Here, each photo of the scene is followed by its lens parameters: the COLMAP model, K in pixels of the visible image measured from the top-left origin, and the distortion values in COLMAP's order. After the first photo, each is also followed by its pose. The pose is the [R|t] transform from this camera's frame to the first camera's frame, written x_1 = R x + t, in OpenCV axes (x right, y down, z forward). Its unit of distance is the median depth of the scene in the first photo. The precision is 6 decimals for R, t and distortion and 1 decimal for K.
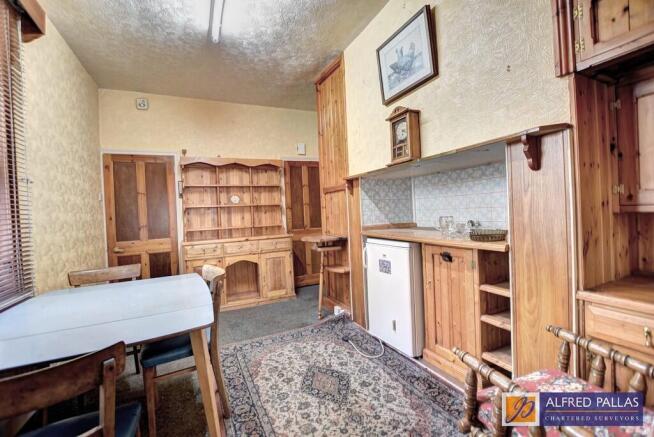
lens RADIAL K [[288.3, 0, 327.0], [0, 288.3, 218.5], [0, 0, 1]] dist [-0.001020, -0.000092]
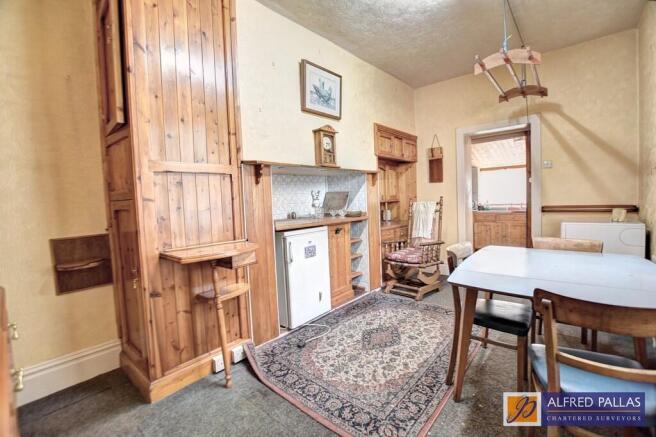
lens RADIAL K [[293.6, 0, 328.0], [0, 293.6, 218.5], [0, 0, 1]] dist [-0.001860, -0.000038]
pose [[-0.397996, 0.002035, 0.917385, -0.973881], [0.081971, 0.996077, 0.033352, 0.004171], [-0.913718, 0.088473, -0.396601, 1.517514]]
